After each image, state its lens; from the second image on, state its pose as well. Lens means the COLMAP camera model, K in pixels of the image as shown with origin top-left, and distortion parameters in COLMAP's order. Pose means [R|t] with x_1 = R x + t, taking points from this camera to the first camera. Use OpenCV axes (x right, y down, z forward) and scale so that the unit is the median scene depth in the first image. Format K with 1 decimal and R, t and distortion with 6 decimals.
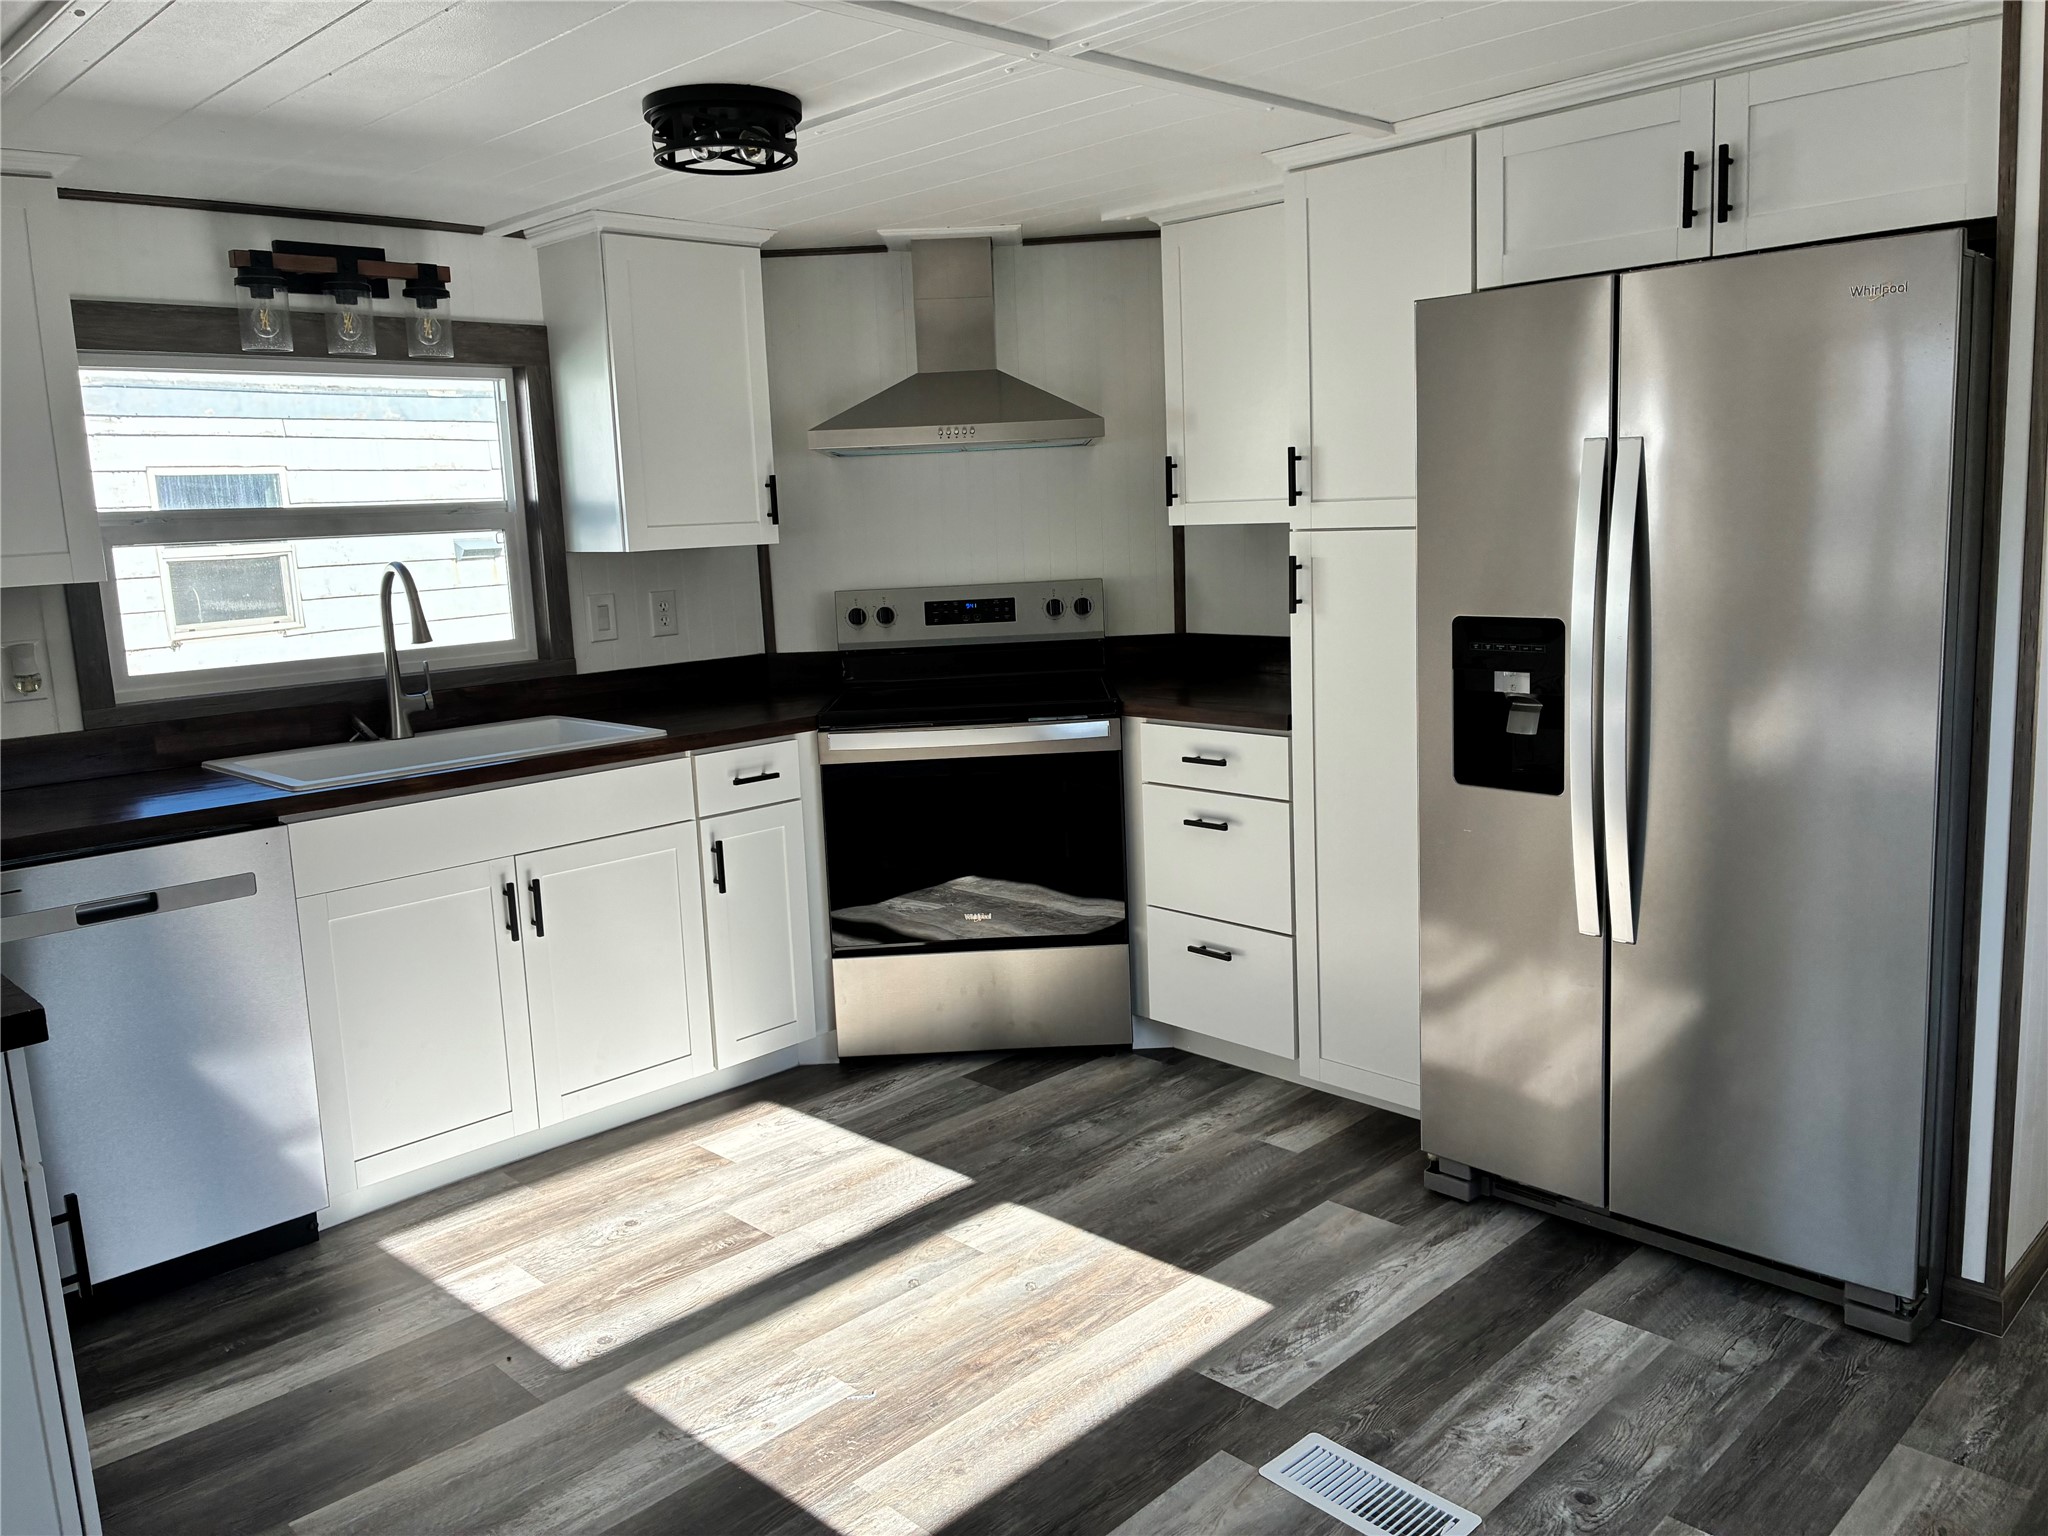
lens RADIAL K [[1573.2, 0, 1018.0], [0, 1573.2, 737.7], [0, 0, 1]] dist [0.038139, -0.043720]
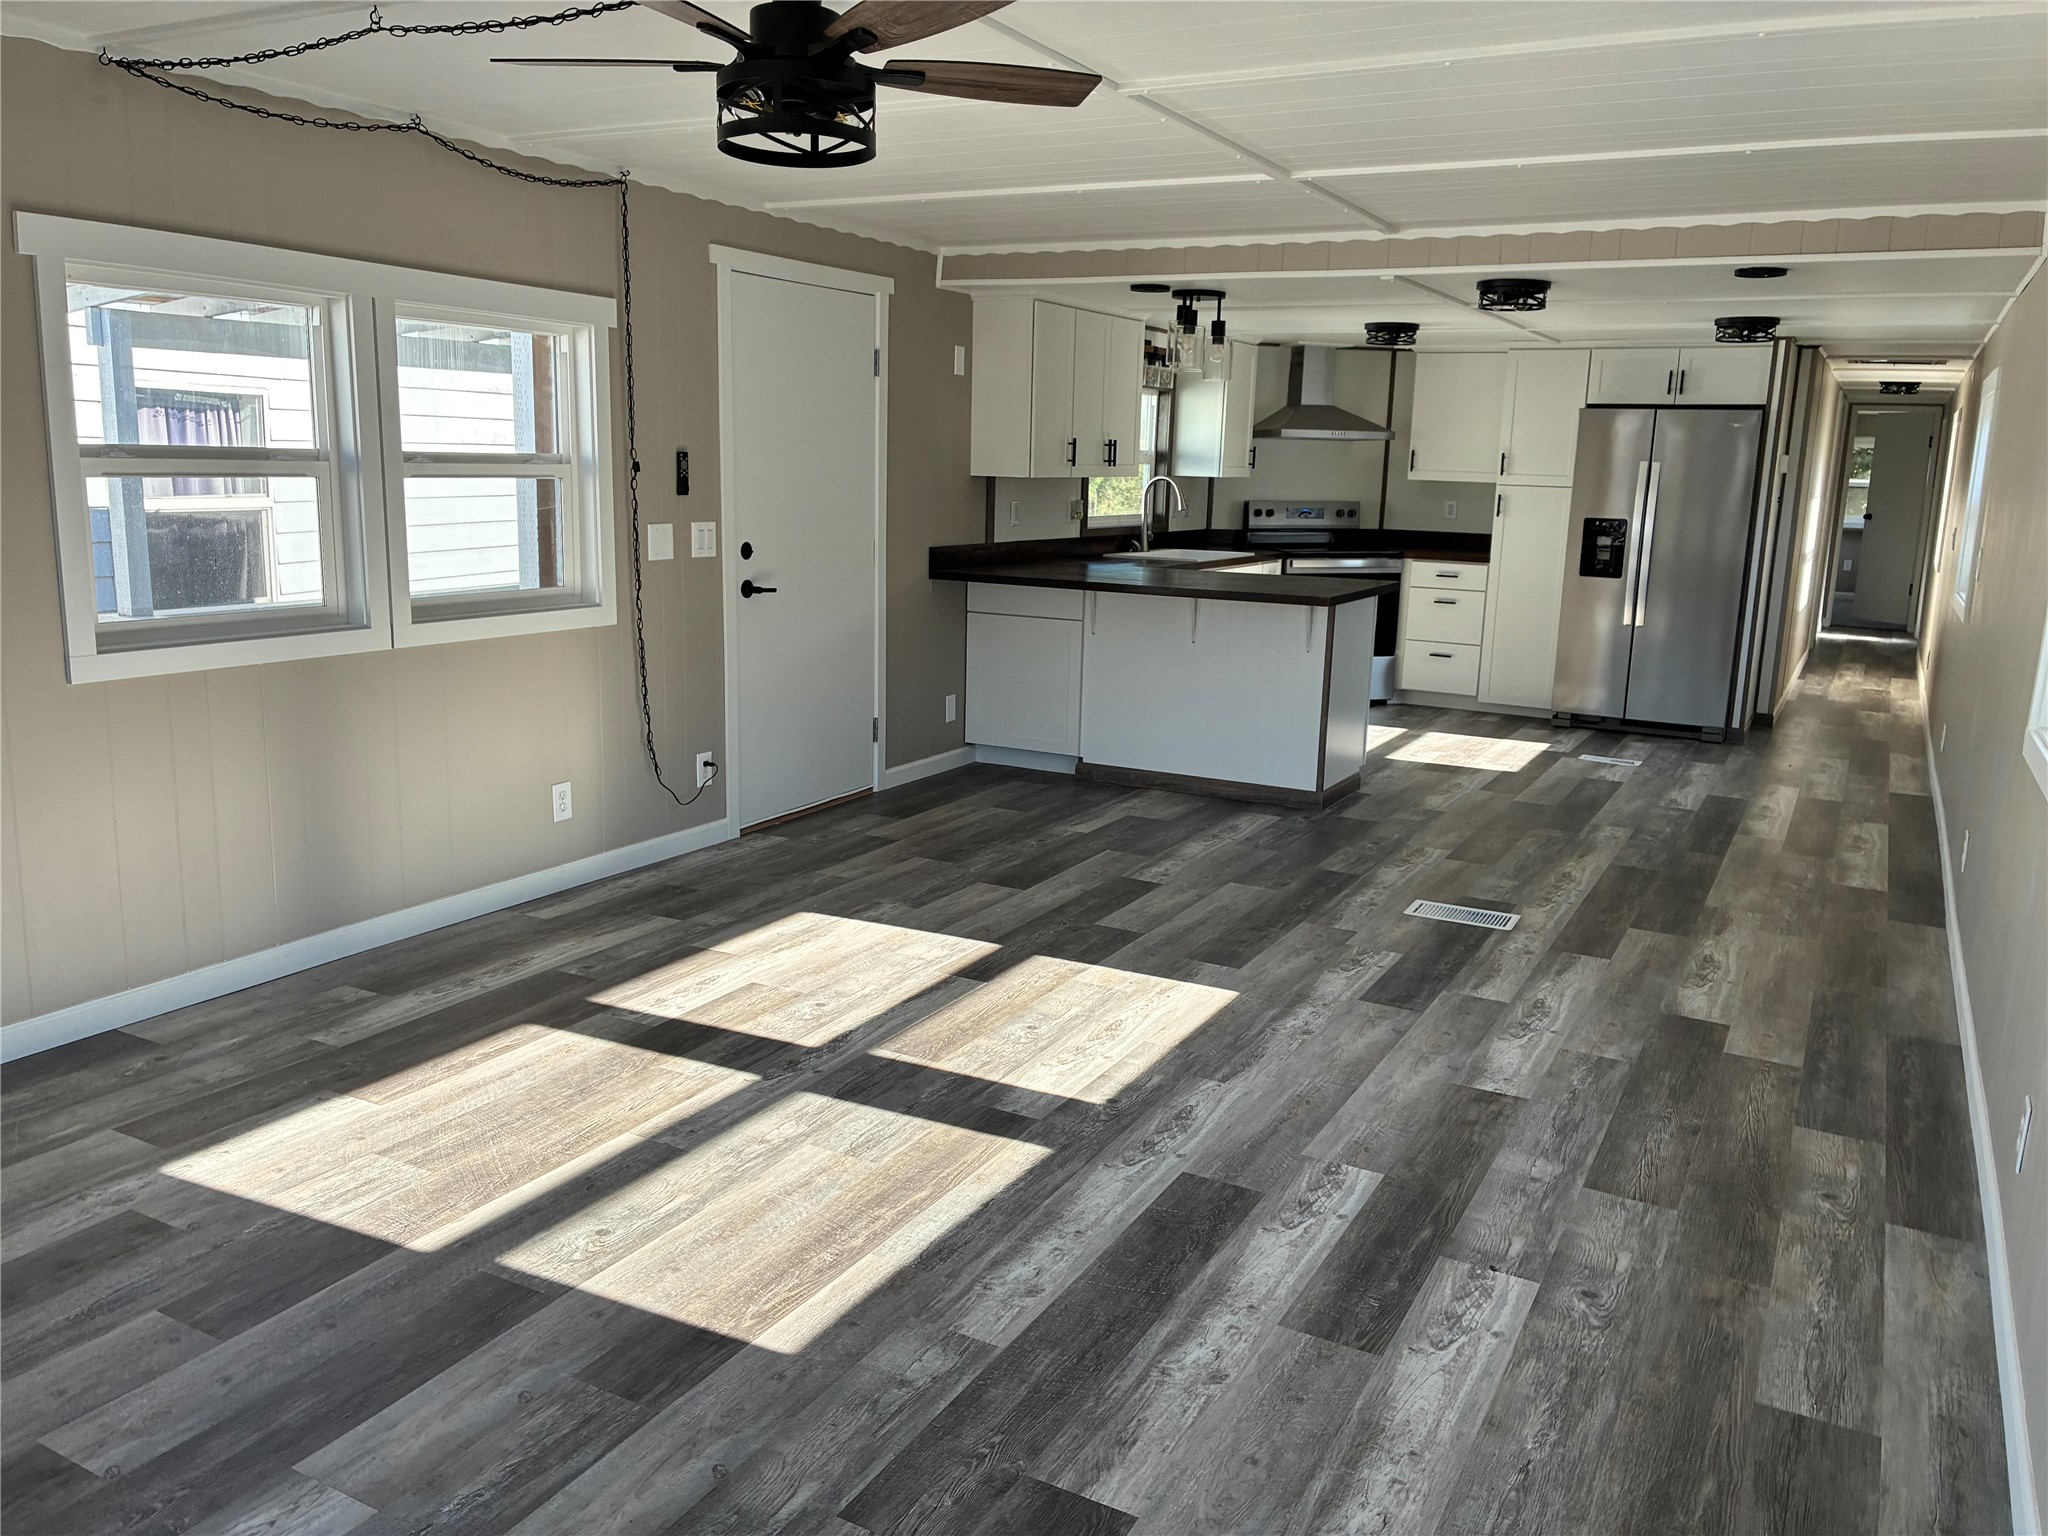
lens RADIAL K [[1577.8, 0, 1024.0], [0, 1577.8, 768.0], [0, 0, 1]] dist [0.018482, -0.042604]
pose [[0.954605, 0.009415, 0.297725, -1.288450], [-0.022156, 0.998976, 0.039448, 0.239631], [-0.297048, -0.044253, 0.953836, -1.223702]]
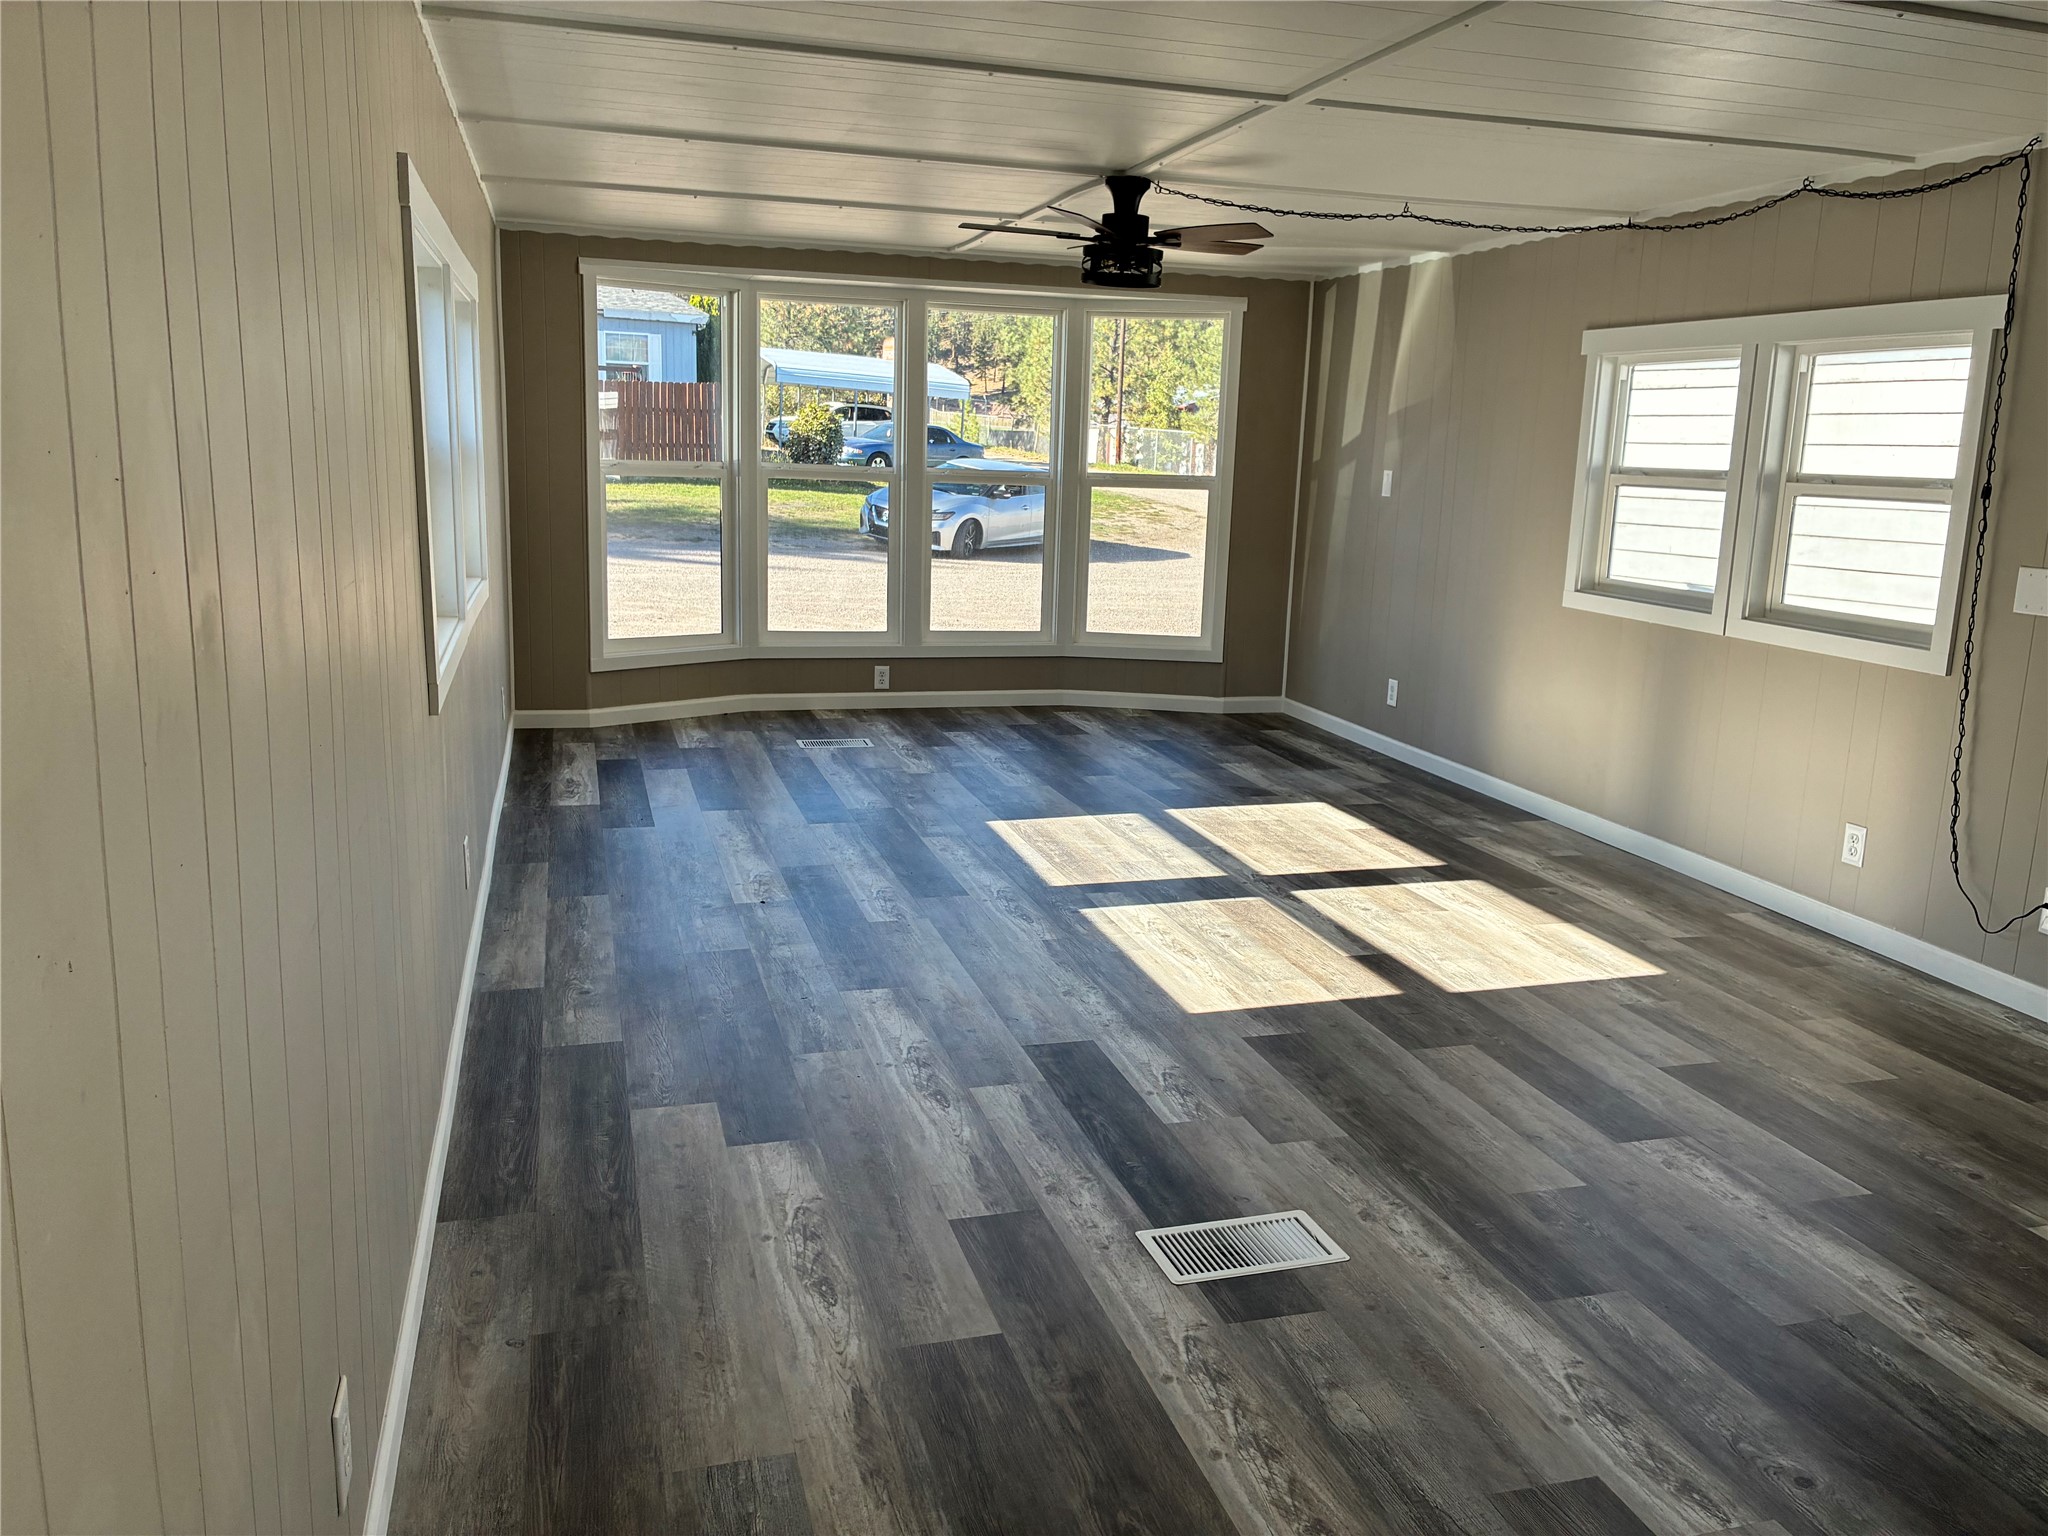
lens RADIAL K [[1577.8, 0, 1024.0], [0, 1577.8, 768.0], [0, 0, 1]] dist [0.018482, -0.042604]
pose [[-0.484556, 0.203086, -0.850859, 4.307970], [-0.145394, 0.940450, 0.307270, -0.790668], [0.862593, 0.272599, -0.426173, 4.127590]]
